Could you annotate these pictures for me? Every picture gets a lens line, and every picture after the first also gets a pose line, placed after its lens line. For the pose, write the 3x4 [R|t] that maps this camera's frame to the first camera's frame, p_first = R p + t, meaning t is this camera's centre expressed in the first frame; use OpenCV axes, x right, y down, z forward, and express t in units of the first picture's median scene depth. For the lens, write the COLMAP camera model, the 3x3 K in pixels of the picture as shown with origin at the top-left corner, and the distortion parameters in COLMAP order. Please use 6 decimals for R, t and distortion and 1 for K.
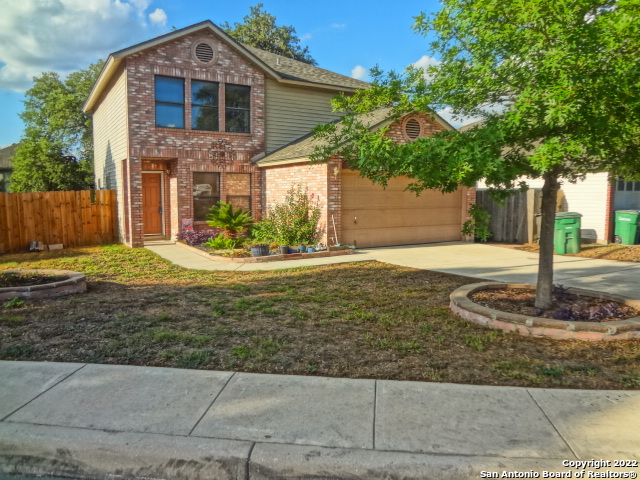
lens RADIAL K [[467.3, 0, 320.2], [0, 467.3, 238.3], [0, 0, 1]] dist [-0.076770, 0.033494]
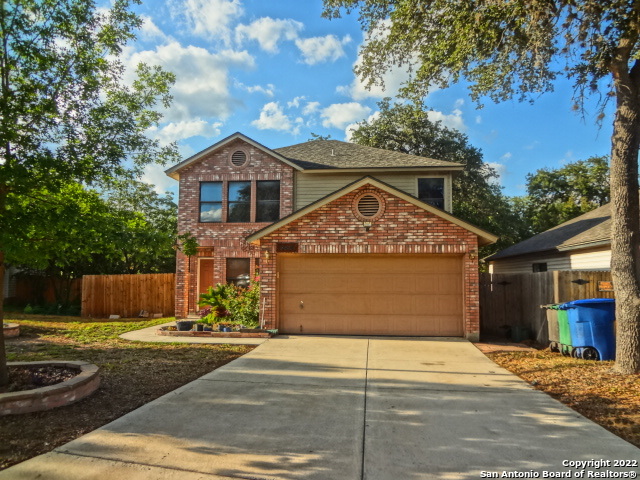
lens RADIAL K [[467.3, 0, 320.2], [0, 467.3, 238.3], [0, 0, 1]] dist [-0.076770, 0.033494]
pose [[0.785927, -0.046937, -0.616536, 0.643048], [-0.065055, 0.985303, -0.157940, -0.021161], [0.614888, 0.164238, 0.771323, 0.229206]]
